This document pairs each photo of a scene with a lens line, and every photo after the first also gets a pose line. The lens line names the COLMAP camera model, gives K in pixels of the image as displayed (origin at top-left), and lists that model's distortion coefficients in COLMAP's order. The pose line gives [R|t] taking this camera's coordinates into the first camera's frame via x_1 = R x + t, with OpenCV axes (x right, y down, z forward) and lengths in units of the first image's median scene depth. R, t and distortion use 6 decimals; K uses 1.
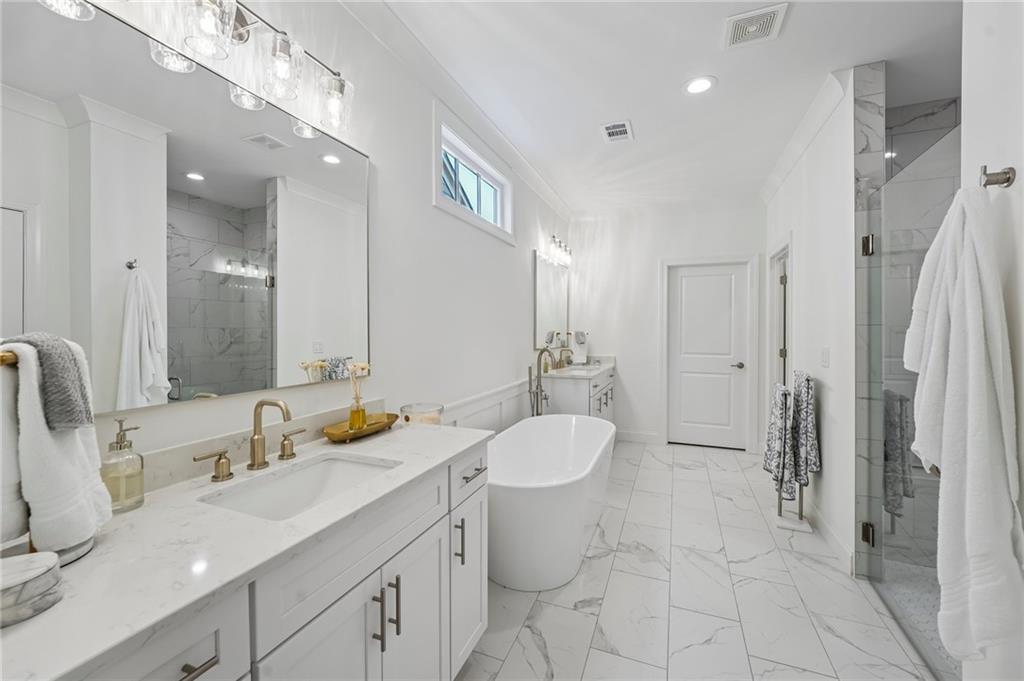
lens RADIAL K [[413.5, 0, 510.2], [0, 413.5, 335.2], [0, 0, 1]] dist [-0.014304, 0.000802]
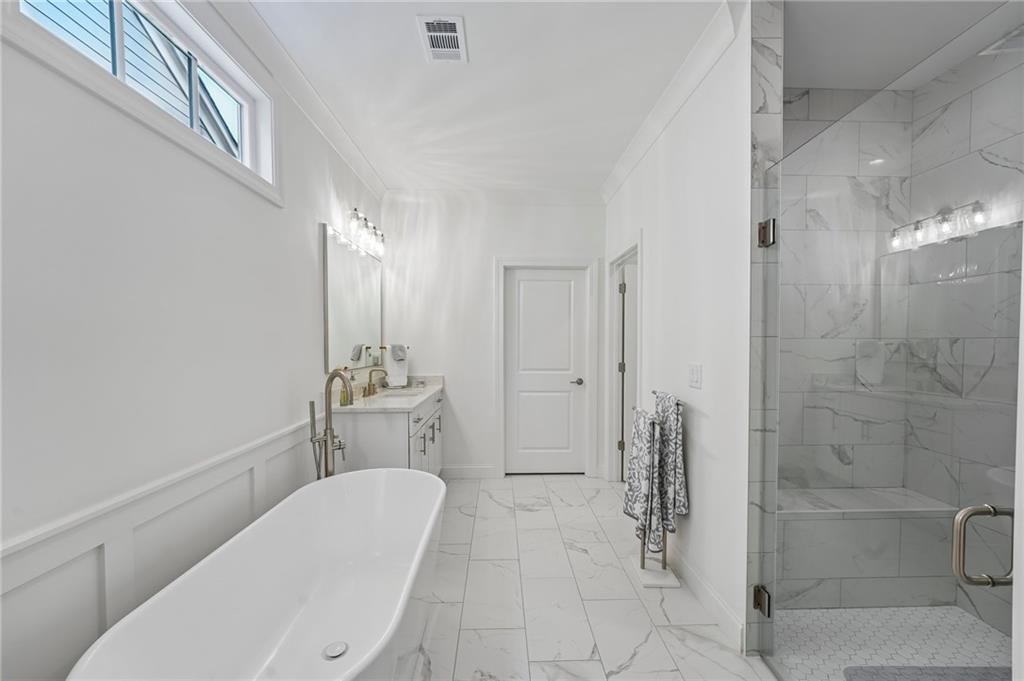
lens RADIAL K [[413.5, 0, 511.3], [0, 413.5, 356.8], [0, 0, 1]] dist [-0.014304, 0.000802]
pose [[0.915961, -0.016006, 0.400947, 0.079829], [0.006662, 0.999673, 0.024687, -0.006347], [-0.401211, -0.019941, 0.915768, 0.316283]]
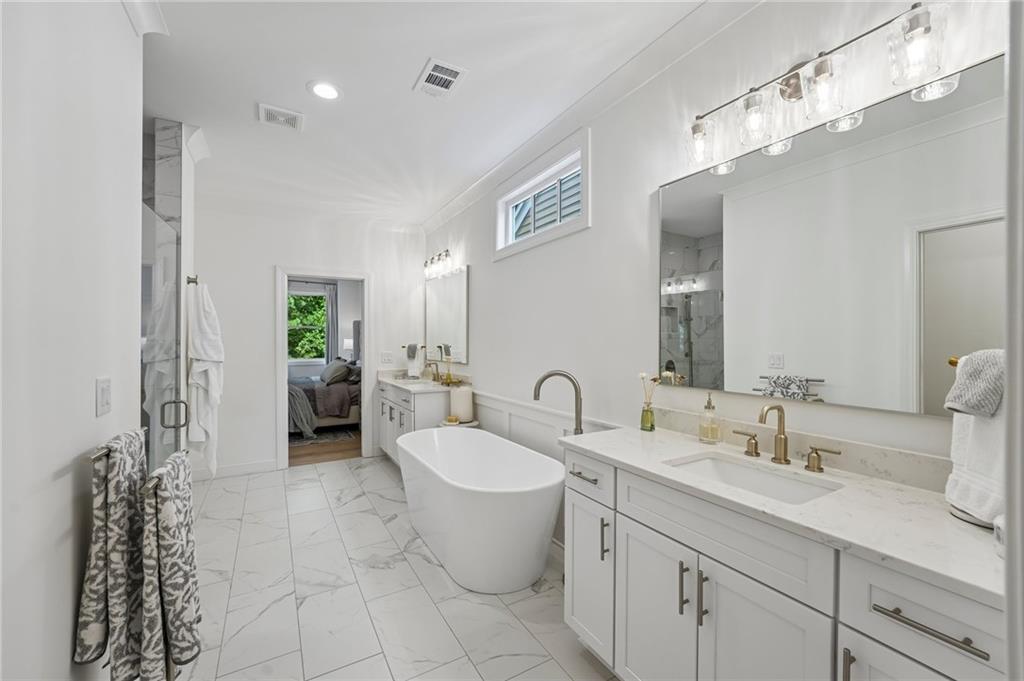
lens RADIAL K [[413.5, 0, 513.4], [0, 413.5, 340.0], [0, 0, 1]] dist [-0.014304, 0.000802]
pose [[-0.612224, 0.000803, -0.790684, 0.699325], [-0.005761, 0.999968, 0.005476, -0.022994], [0.790663, 0.007908, -0.612200, 1.423602]]
